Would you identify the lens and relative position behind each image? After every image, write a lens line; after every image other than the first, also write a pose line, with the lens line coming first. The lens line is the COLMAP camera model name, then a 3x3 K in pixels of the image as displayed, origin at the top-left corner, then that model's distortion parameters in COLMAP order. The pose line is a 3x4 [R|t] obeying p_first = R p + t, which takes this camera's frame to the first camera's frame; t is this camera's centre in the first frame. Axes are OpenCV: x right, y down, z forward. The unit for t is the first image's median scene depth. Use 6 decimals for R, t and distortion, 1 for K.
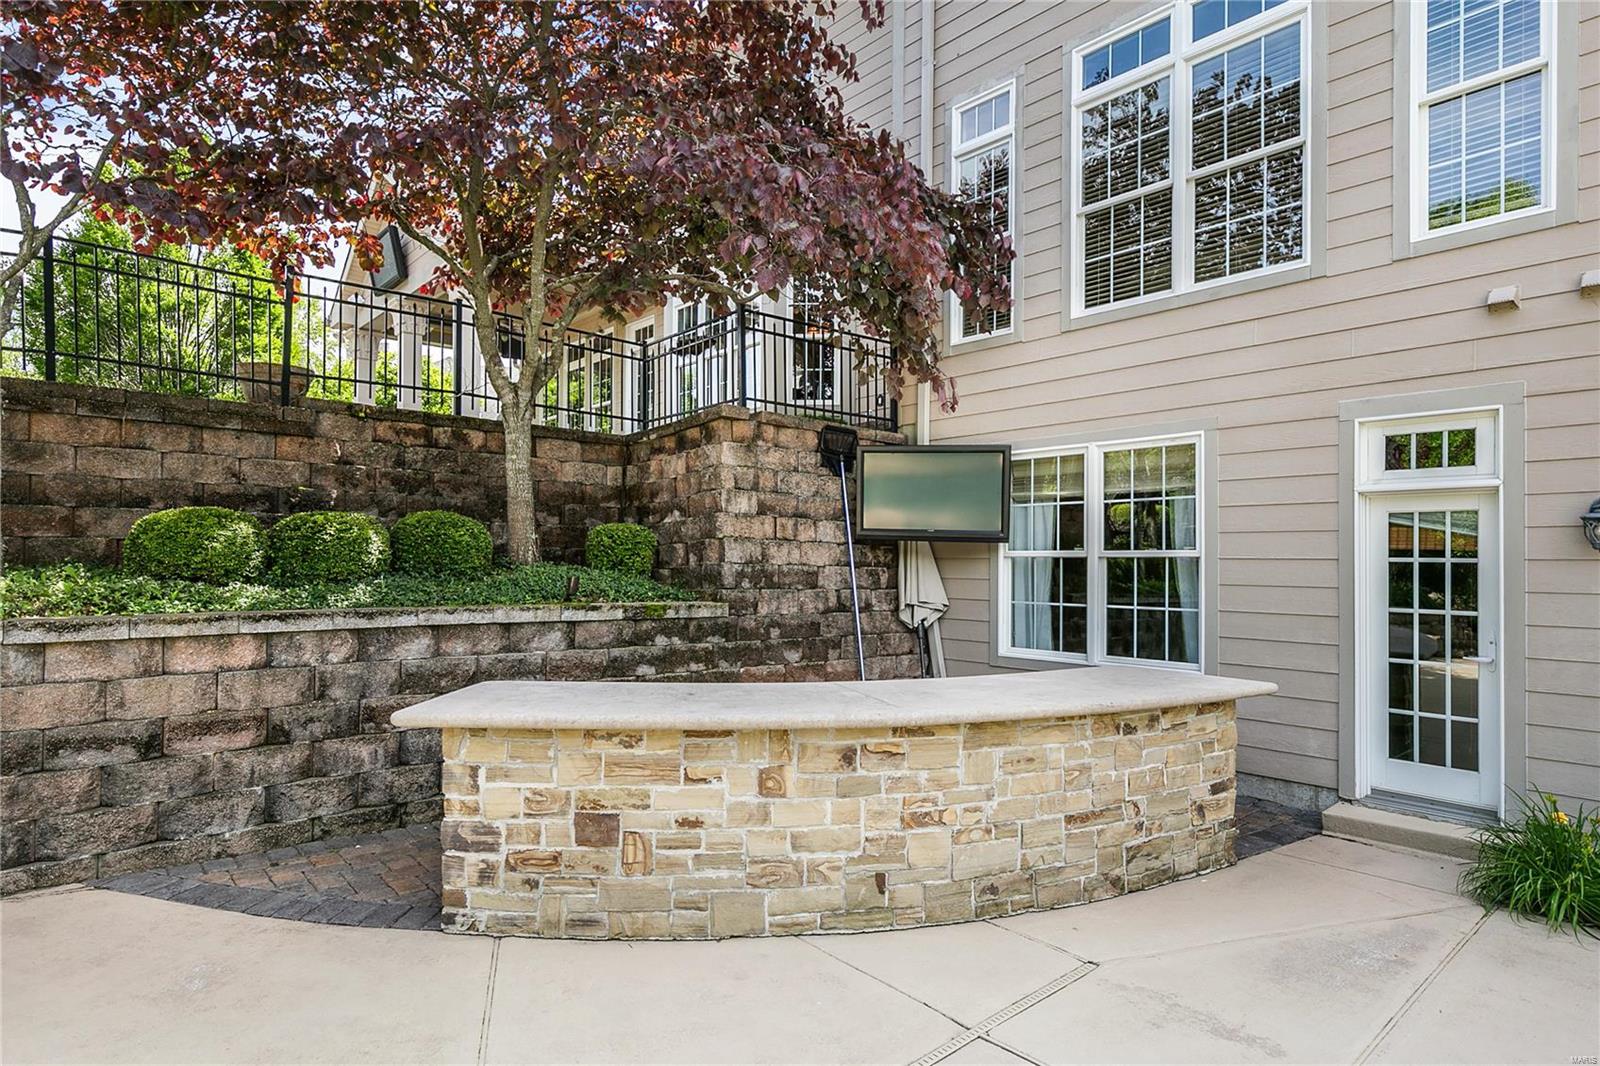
lens RADIAL K [[909.9, 0, 801.3], [0, 909.9, 556.0], [0, 0, 1]] dist [0.026618, -0.000620]
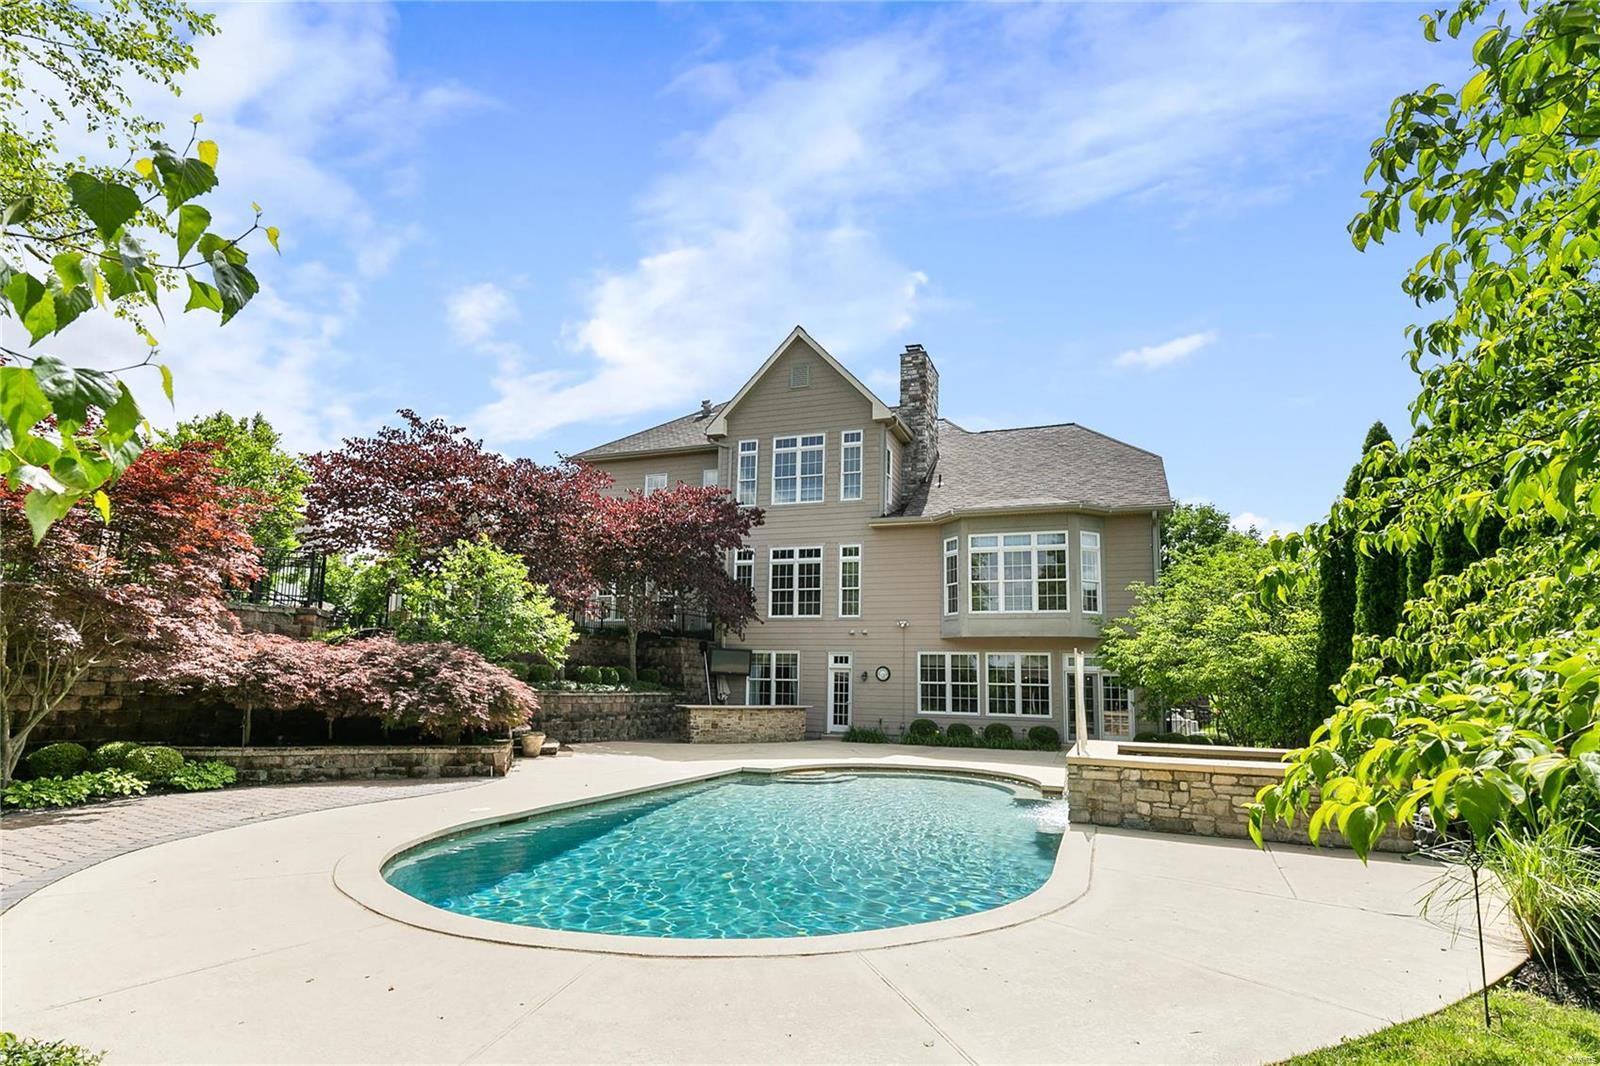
lens RADIAL K [[798.6, 0, 838.5], [0, 798.6, 529.4], [0, 0, 1]] dist [-0.003920, -0.000261]
pose [[0.875258, 0.101102, 0.472971, -1.236528], [-0.016913, 0.983708, -0.178979, -0.031074], [-0.483360, 0.148654, 0.862708, -2.417094]]
